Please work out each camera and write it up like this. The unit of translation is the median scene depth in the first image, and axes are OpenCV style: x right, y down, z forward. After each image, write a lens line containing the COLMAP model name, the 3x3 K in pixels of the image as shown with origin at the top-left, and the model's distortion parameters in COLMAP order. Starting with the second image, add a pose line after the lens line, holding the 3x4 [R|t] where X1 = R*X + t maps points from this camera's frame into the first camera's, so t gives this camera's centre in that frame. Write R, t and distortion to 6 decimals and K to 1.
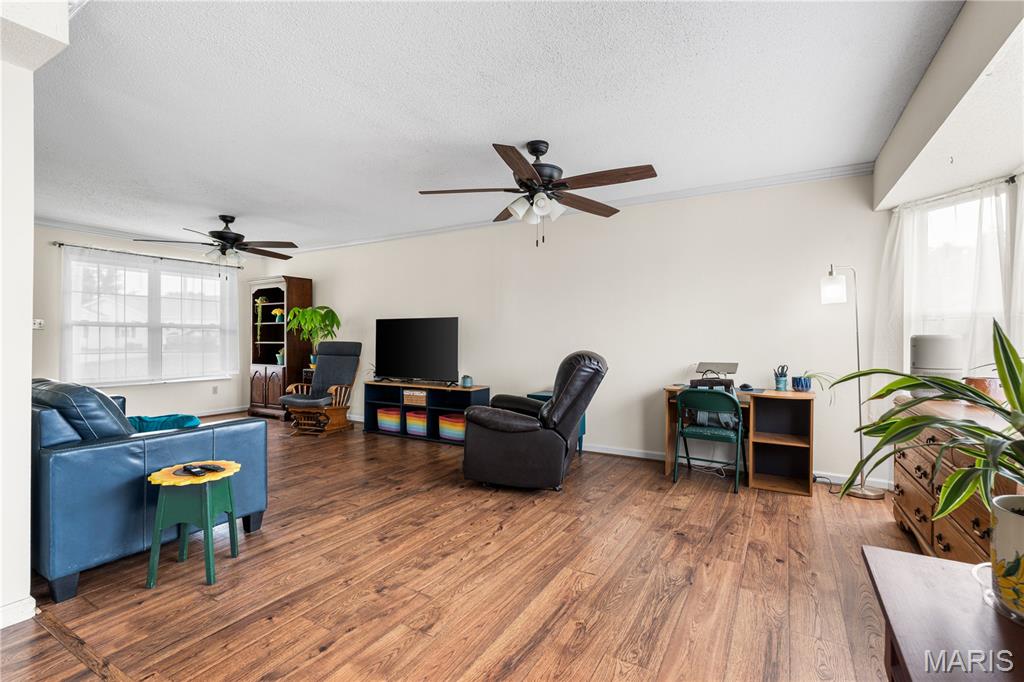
lens RADIAL K [[468.6, 0, 509.3], [0, 468.6, 339.4], [0, 0, 1]] dist [-0.004335, 0.000993]
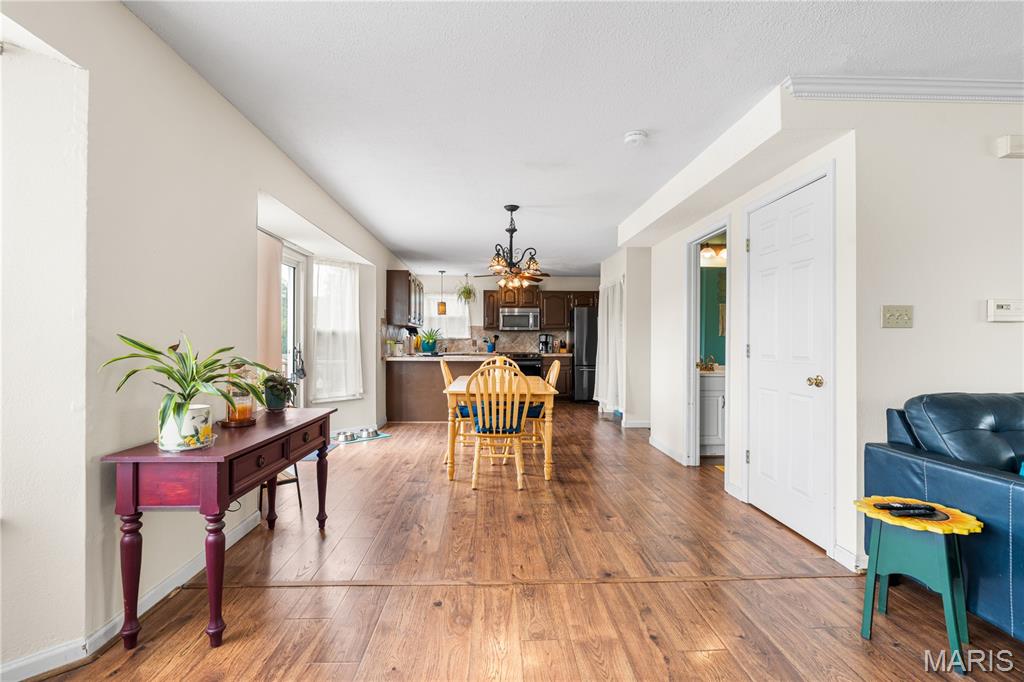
lens RADIAL K [[468.6, 0, 509.1], [0, 468.6, 340.6], [0, 0, 1]] dist [-0.004335, 0.000993]
pose [[-0.841595, -0.005365, -0.540082, 0.431750], [-0.004136, 0.999985, -0.003488, -0.005382], [0.540093, -0.000702, -0.841605, 1.635833]]
